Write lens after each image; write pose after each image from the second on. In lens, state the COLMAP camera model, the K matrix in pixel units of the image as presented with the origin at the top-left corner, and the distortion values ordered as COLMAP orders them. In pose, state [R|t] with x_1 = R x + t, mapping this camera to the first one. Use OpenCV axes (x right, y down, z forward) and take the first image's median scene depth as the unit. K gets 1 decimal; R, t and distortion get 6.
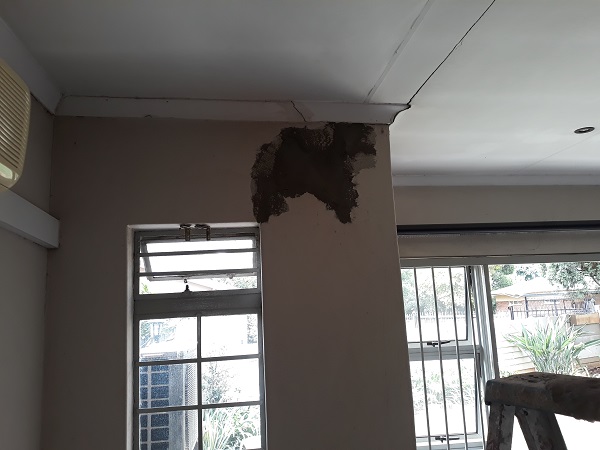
lens RADIAL K [[520.7, 0, 300.4], [0, 520.7, 206.7], [0, 0, 1]] dist [0.061523, -0.130724]
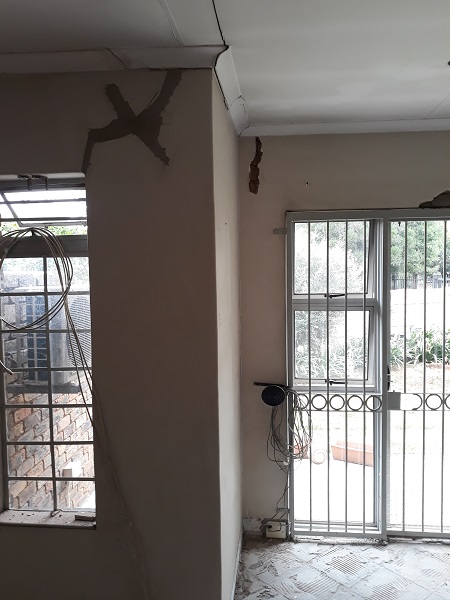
lens RADIAL K [[520.7, 0, 225.0], [0, 520.7, 300.0], [0, 0, 1]] dist [0.061523, -0.130724]
pose [[0.975731, 0.045989, -0.214088, 0.431969], [0.009683, 0.967677, 0.252006, 0.013351], [0.218758, -0.247963, 0.943748, -0.018326]]
